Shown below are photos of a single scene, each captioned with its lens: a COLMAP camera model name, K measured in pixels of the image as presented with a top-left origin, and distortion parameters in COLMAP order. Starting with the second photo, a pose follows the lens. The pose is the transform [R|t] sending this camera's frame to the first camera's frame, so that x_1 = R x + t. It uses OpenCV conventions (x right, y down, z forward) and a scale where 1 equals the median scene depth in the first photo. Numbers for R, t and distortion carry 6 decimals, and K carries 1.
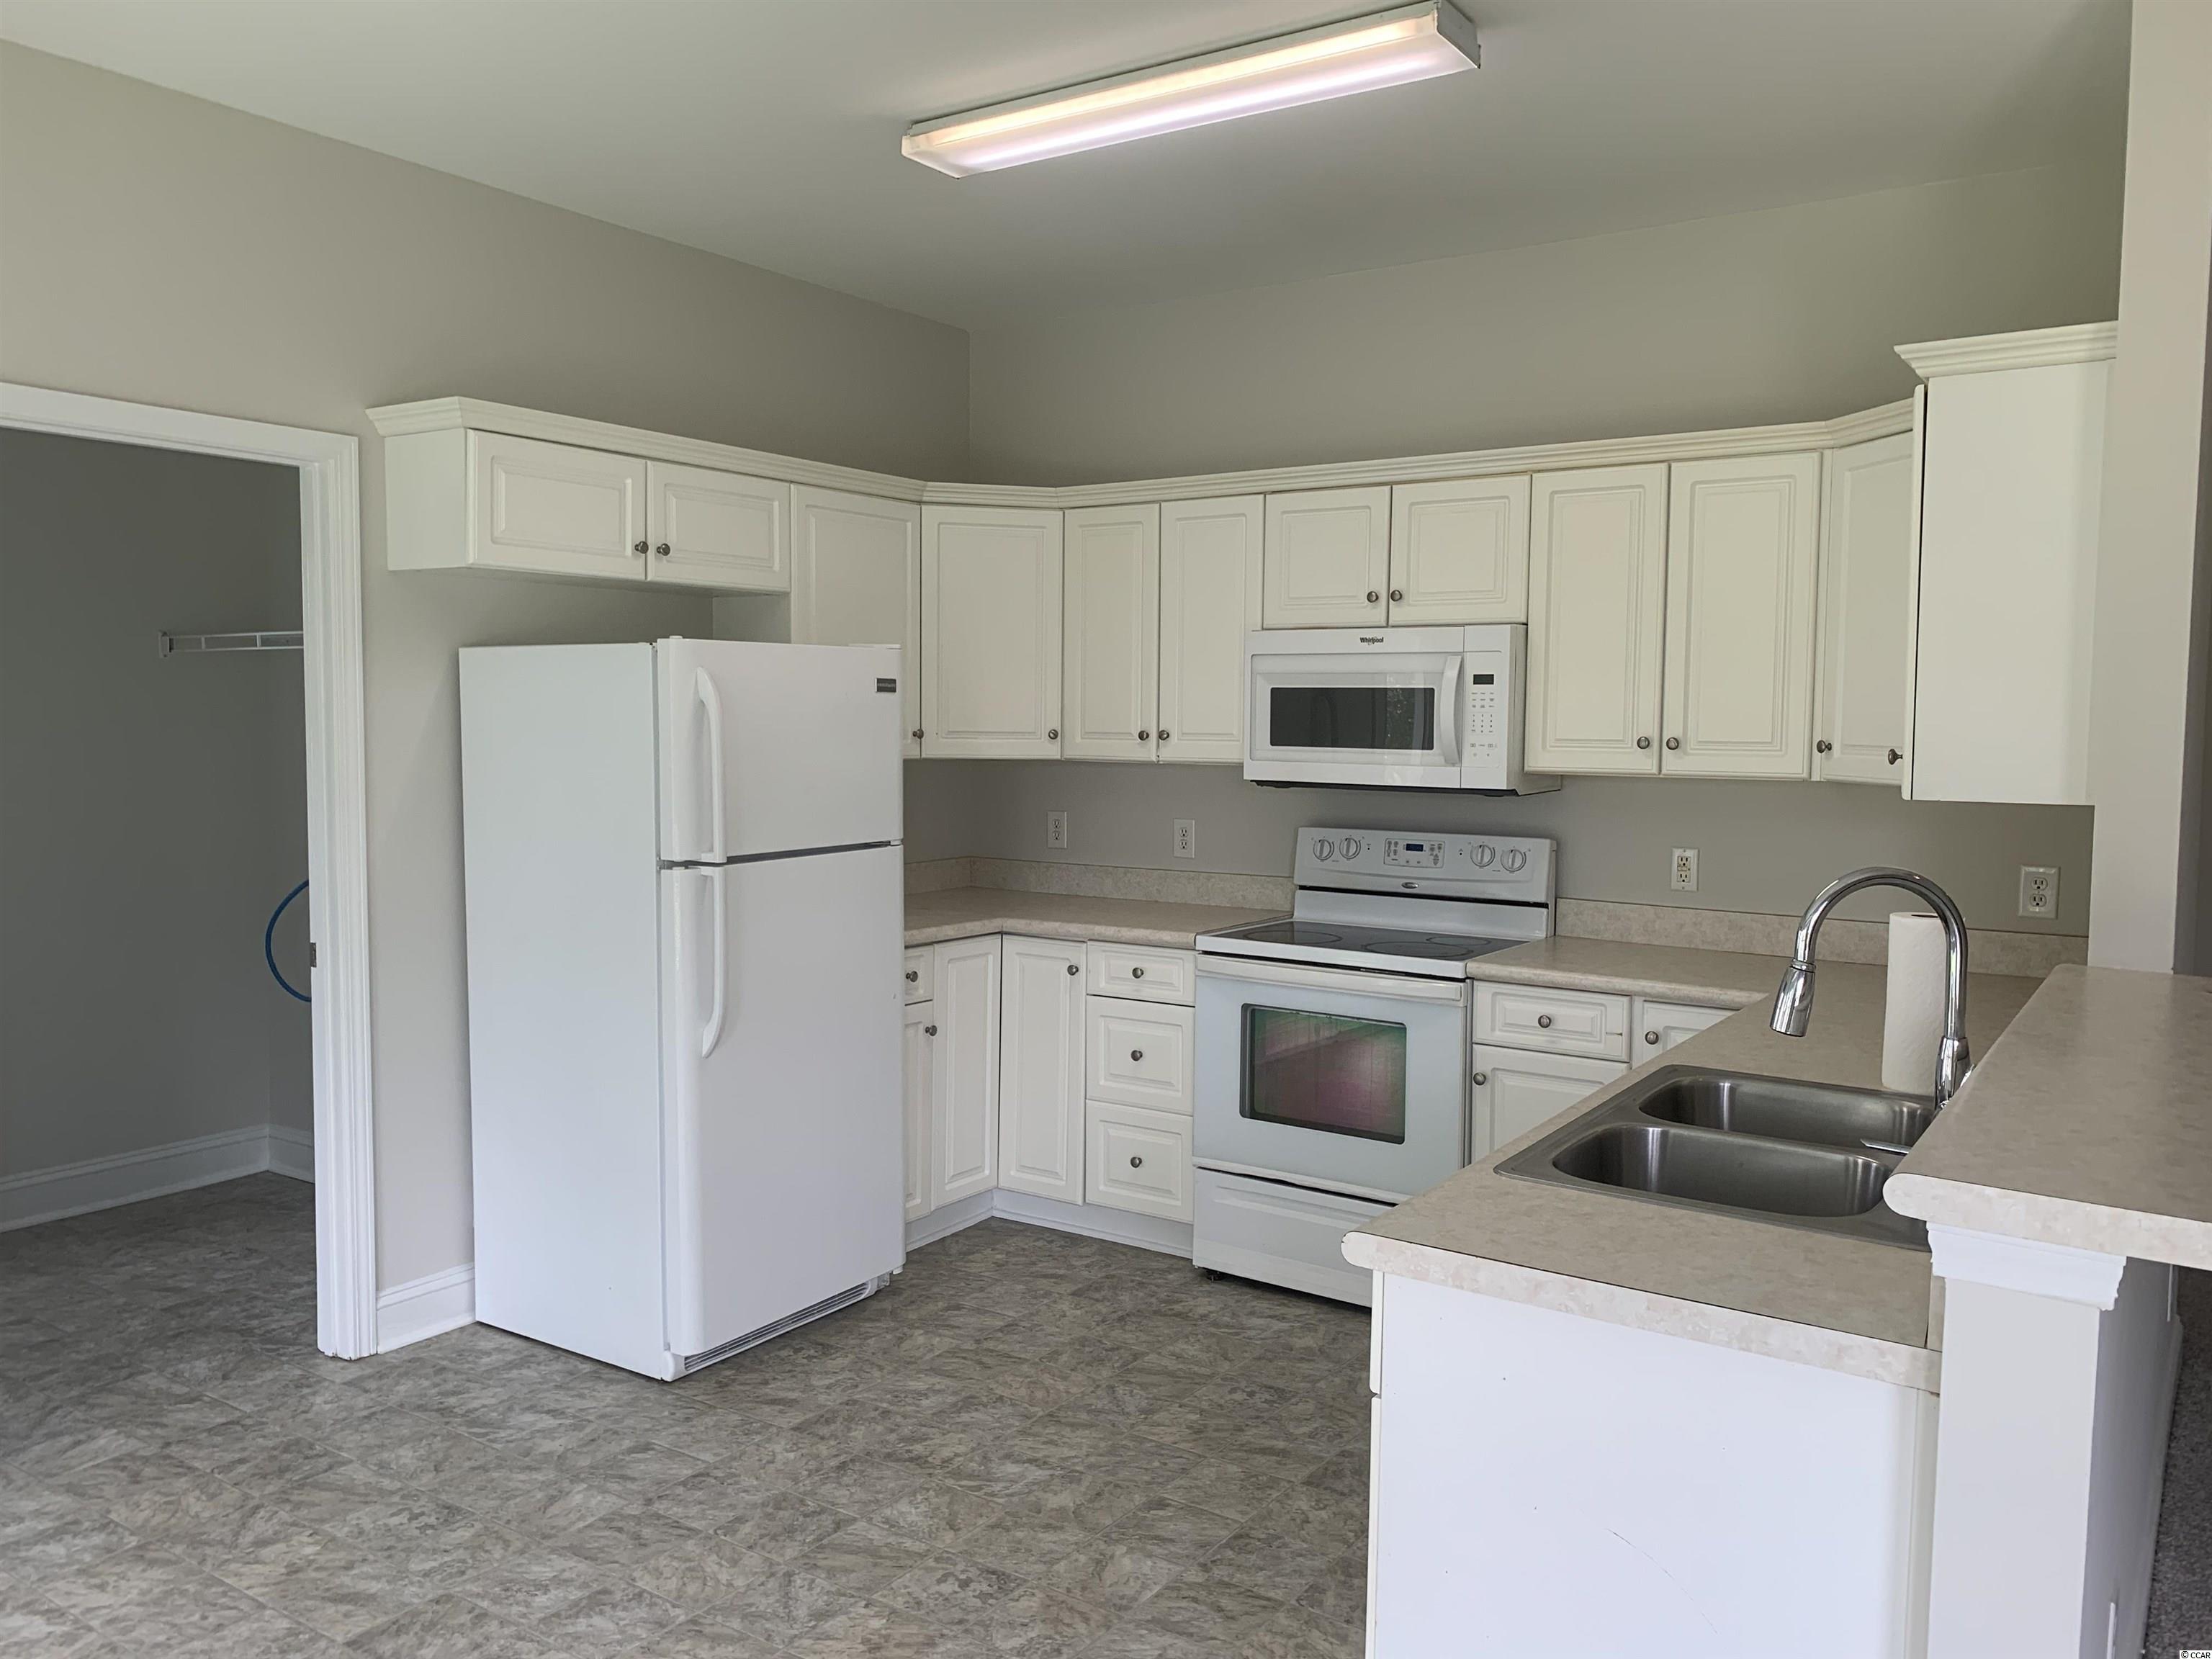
lens RADIAL K [[1705.4, 0, 1095.5], [0, 1705.4, 812.4], [0, 0, 1]] dist [0.054752, -0.038859]
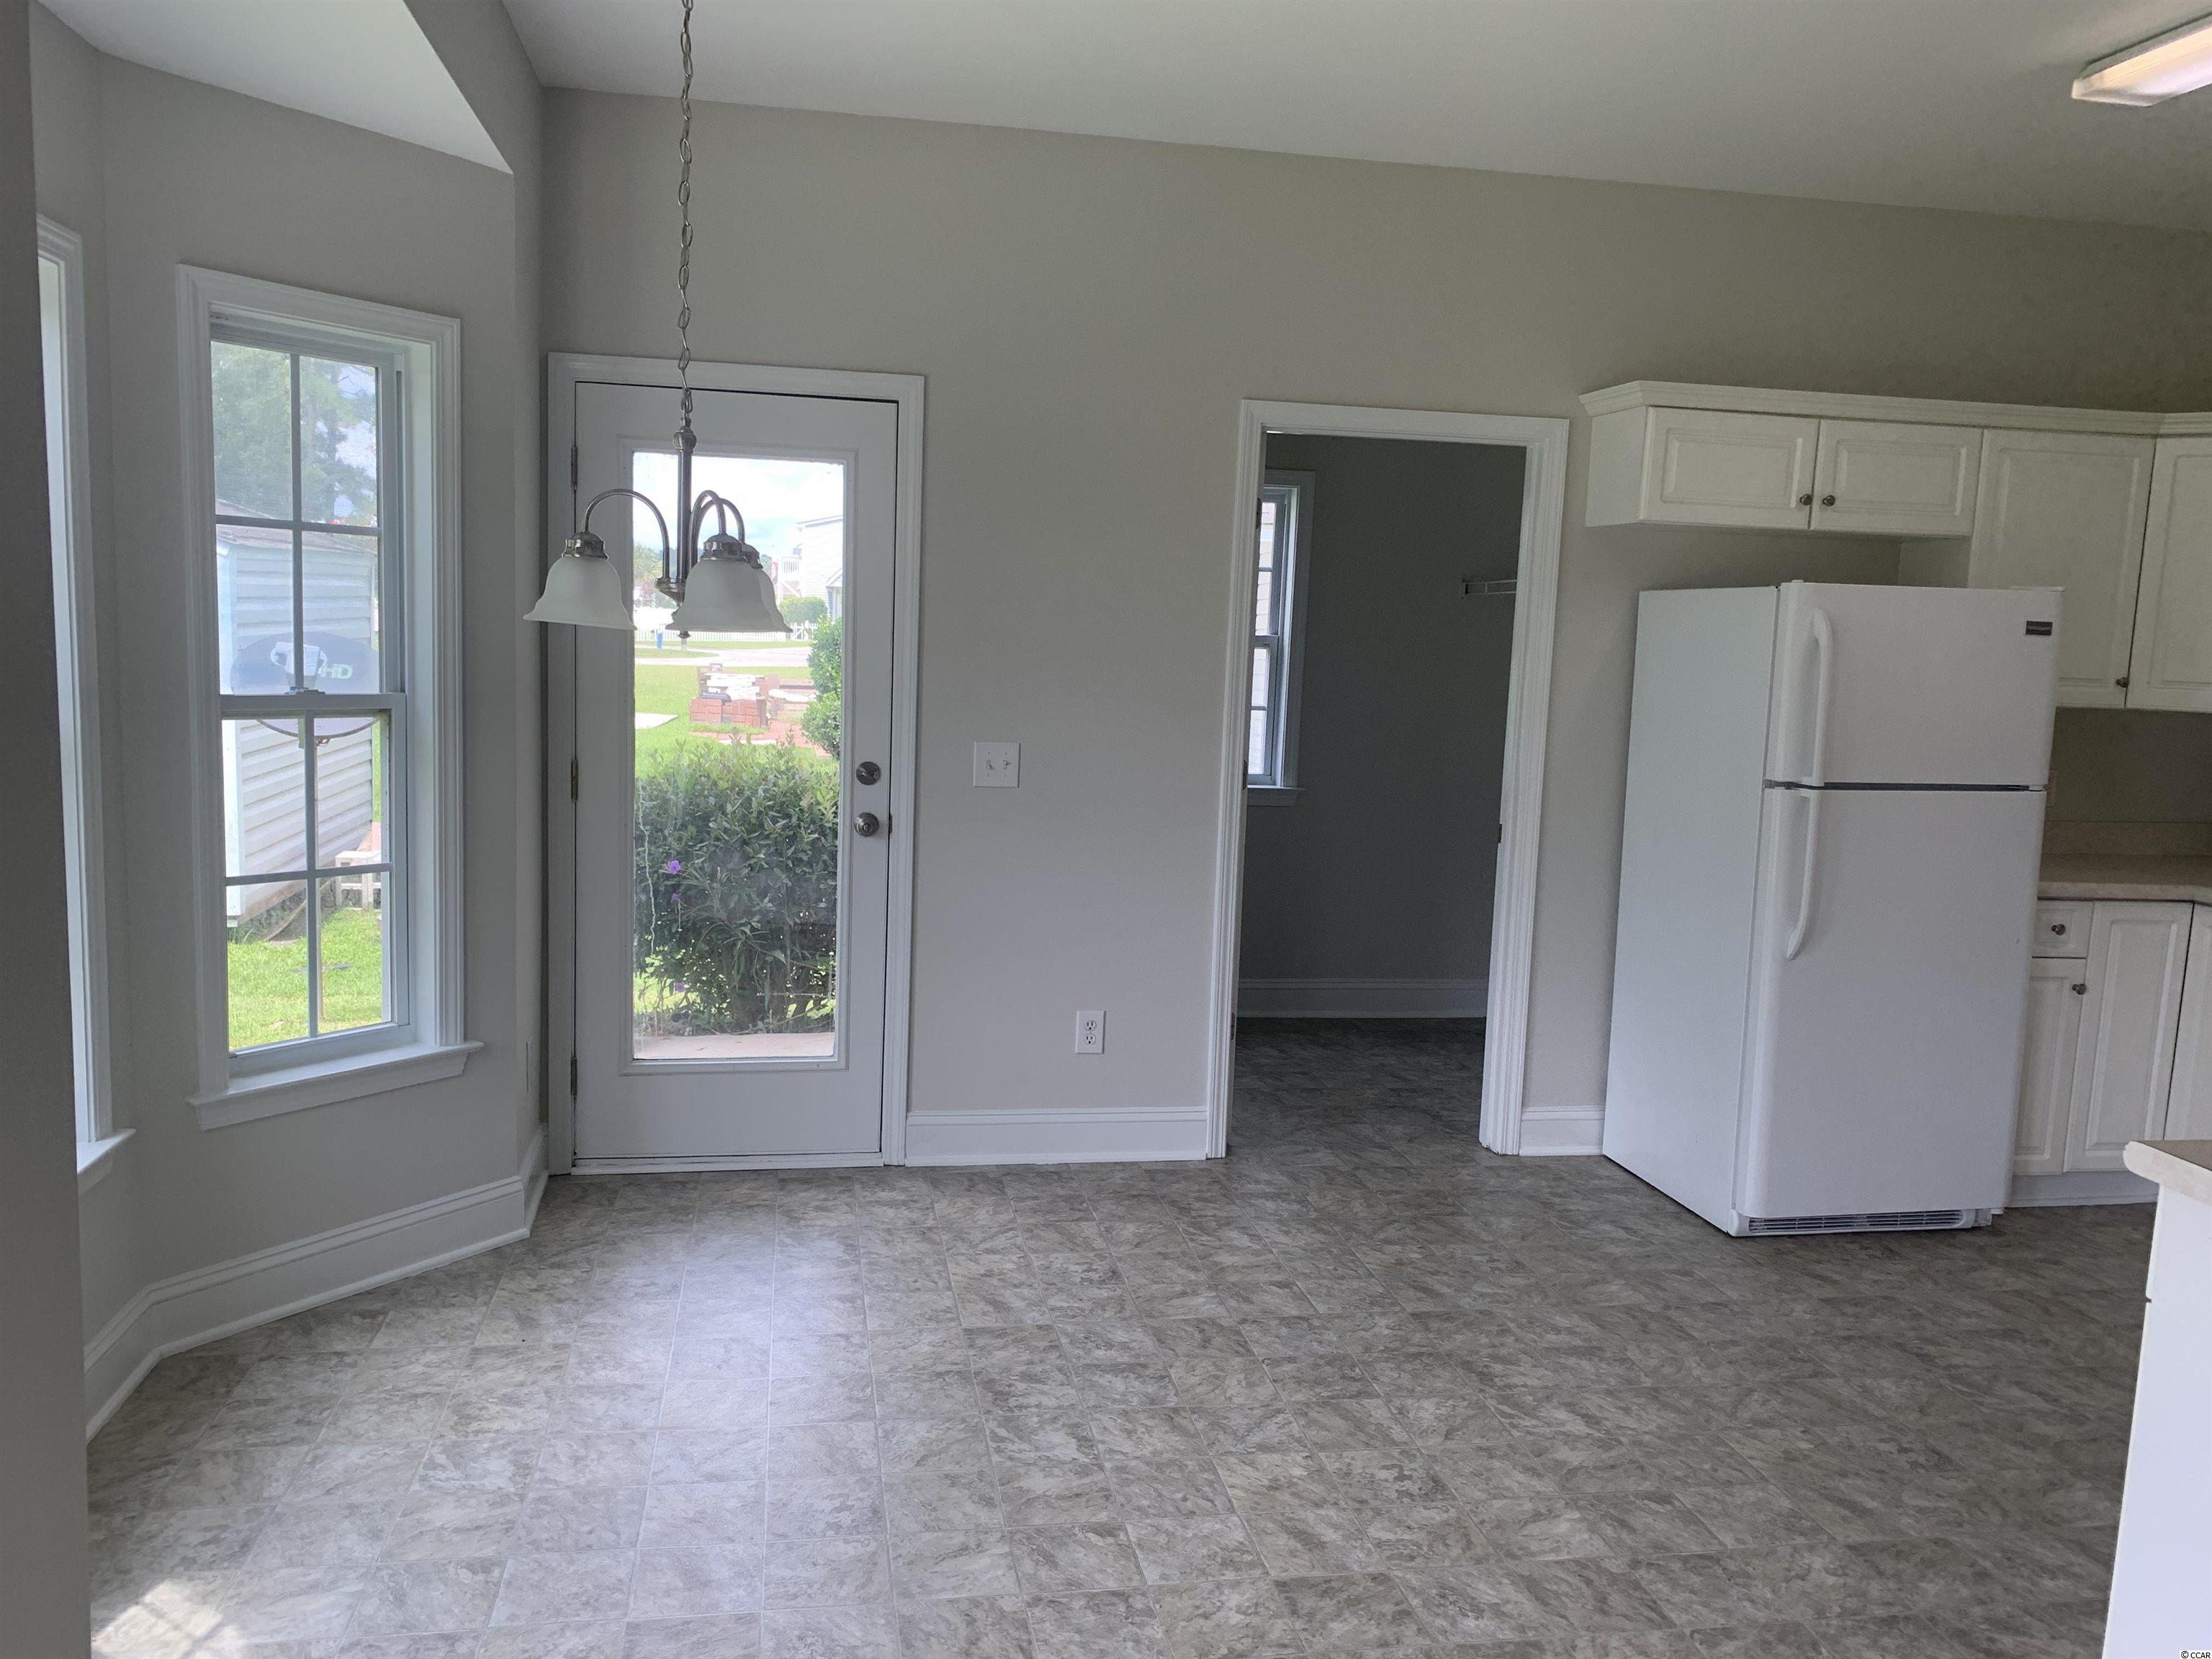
lens RADIAL K [[1705.4, 0, 1106.8], [0, 1705.4, 819.0], [0, 0, 1]] dist [0.054752, -0.038859]
pose [[0.711877, 0.097215, -0.695544, 0.217732], [-0.074576, 0.995237, 0.062775, 0.014035], [0.698334, 0.007183, 0.715736, -0.106769]]
